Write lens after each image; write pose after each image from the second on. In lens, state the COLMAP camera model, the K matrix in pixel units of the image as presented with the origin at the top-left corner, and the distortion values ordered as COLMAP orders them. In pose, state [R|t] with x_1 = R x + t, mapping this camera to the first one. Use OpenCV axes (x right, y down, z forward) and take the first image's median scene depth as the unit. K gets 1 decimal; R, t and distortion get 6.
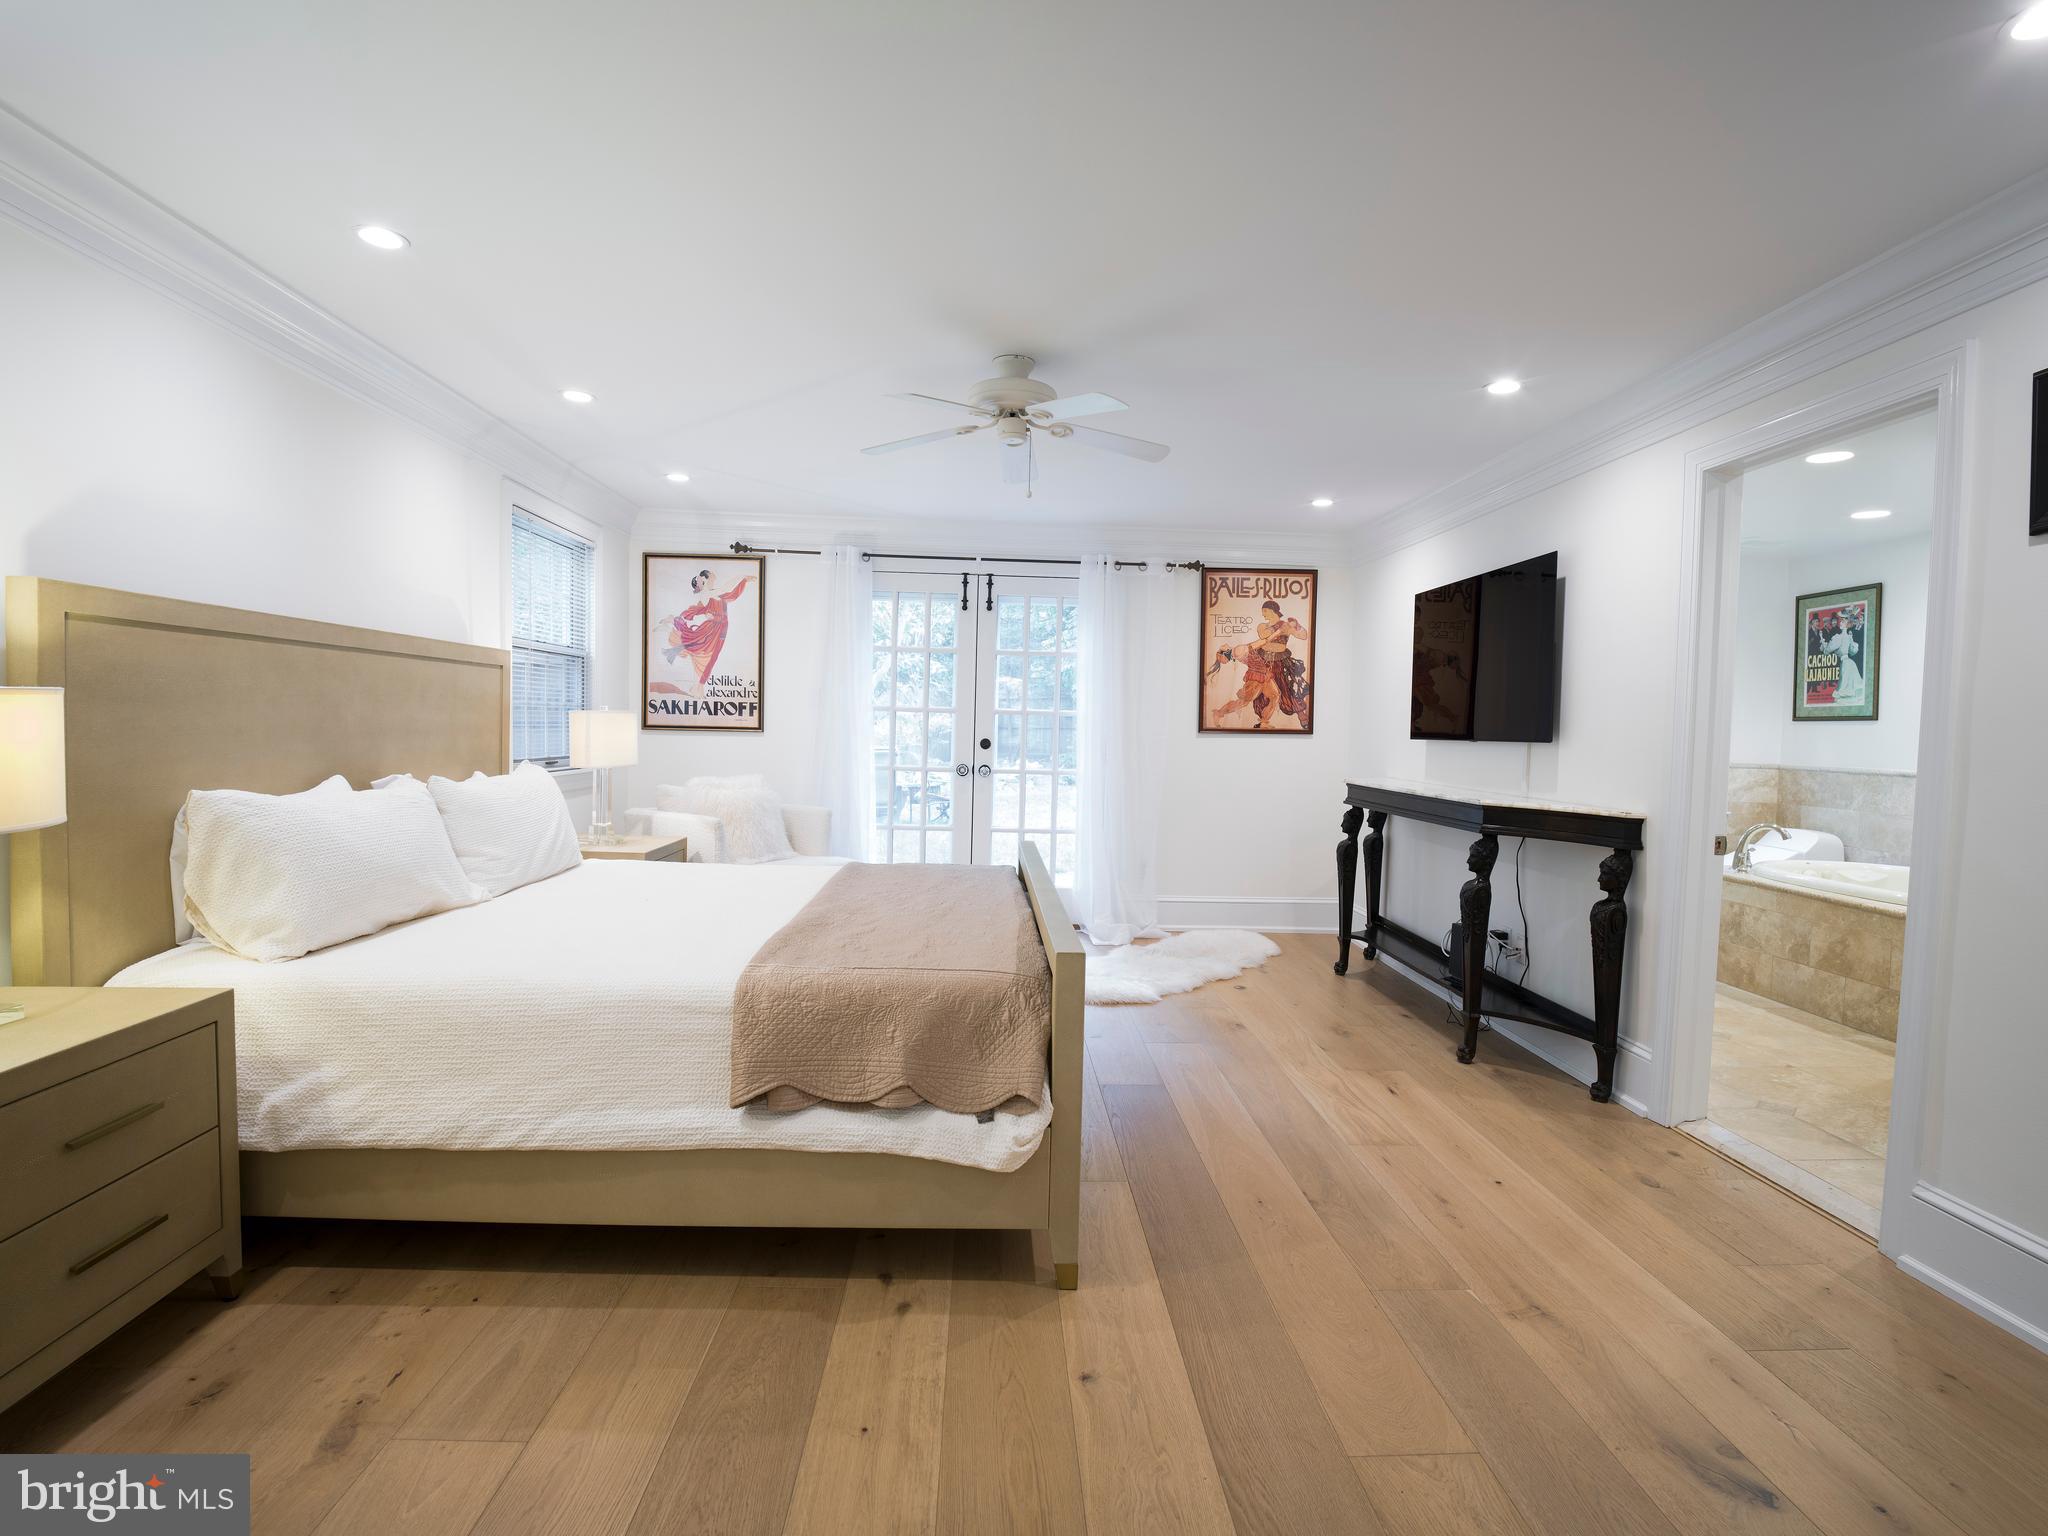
lens RADIAL K [[1023.4, 0, 1057.4], [0, 1023.4, 763.2], [0, 0, 1]] dist [-0.031052, 0.000055]
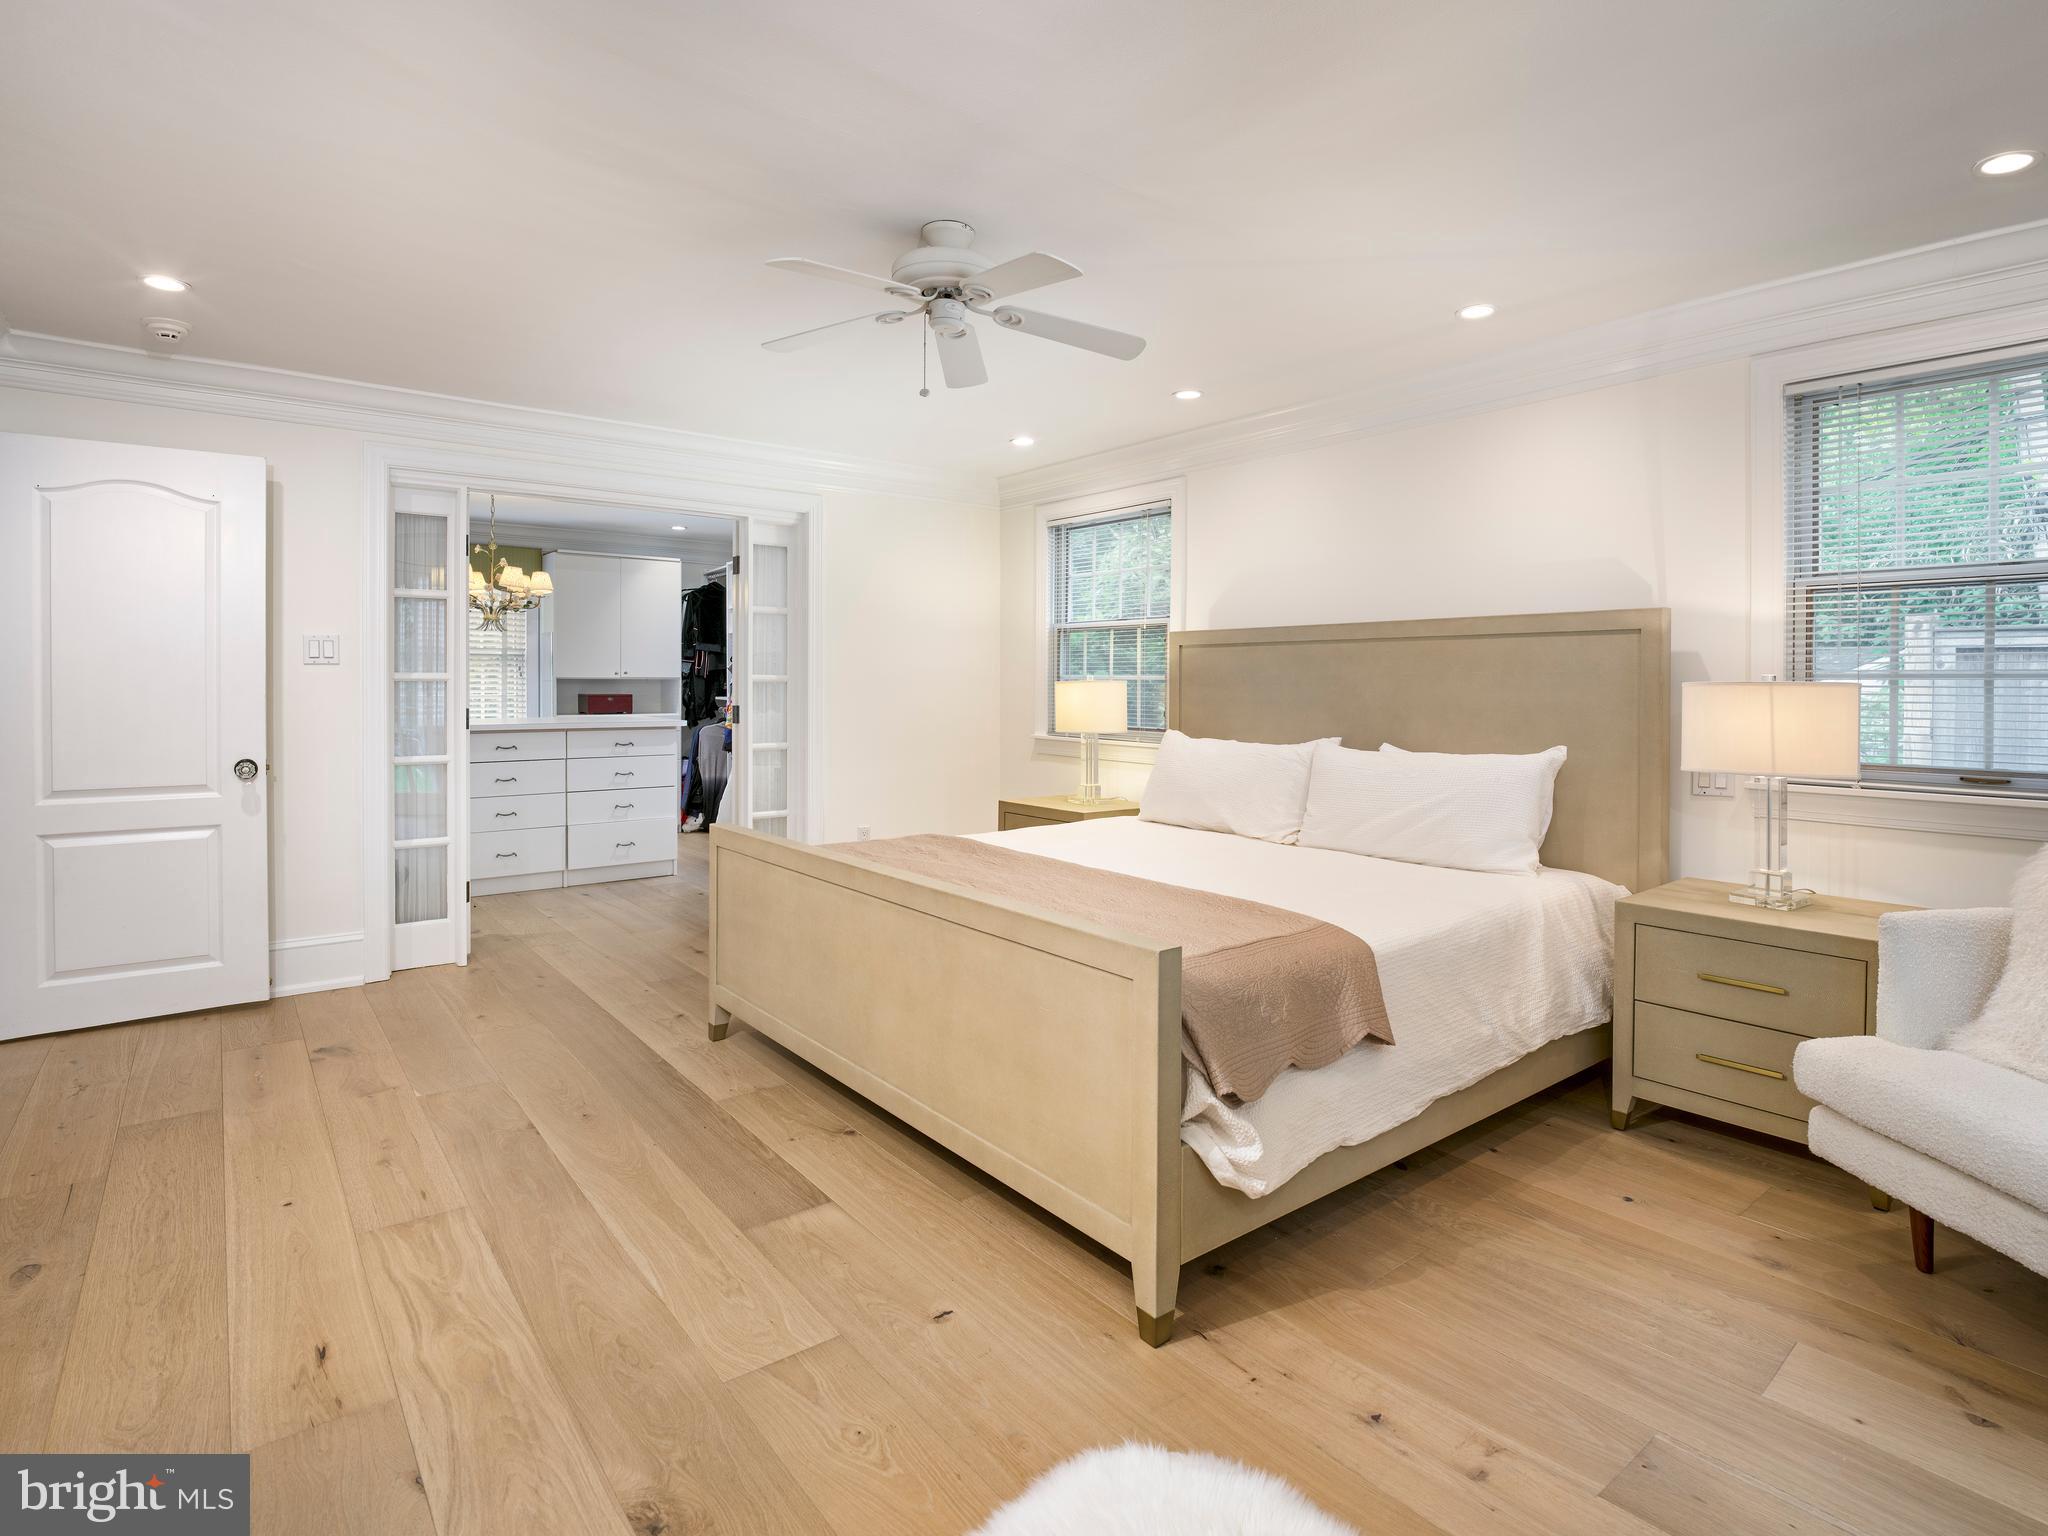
lens RADIAL K [[1039.2, 0, 1024.0], [0, 1039.2, 768.0], [0, 0, 1]] dist [0.022969, 0.000274]
pose [[-0.828920, 0.032558, -0.558420, 0.197108], [-0.036774, 0.992973, 0.112481, -0.042799], [0.558158, 0.113773, -0.821898, 1.000899]]
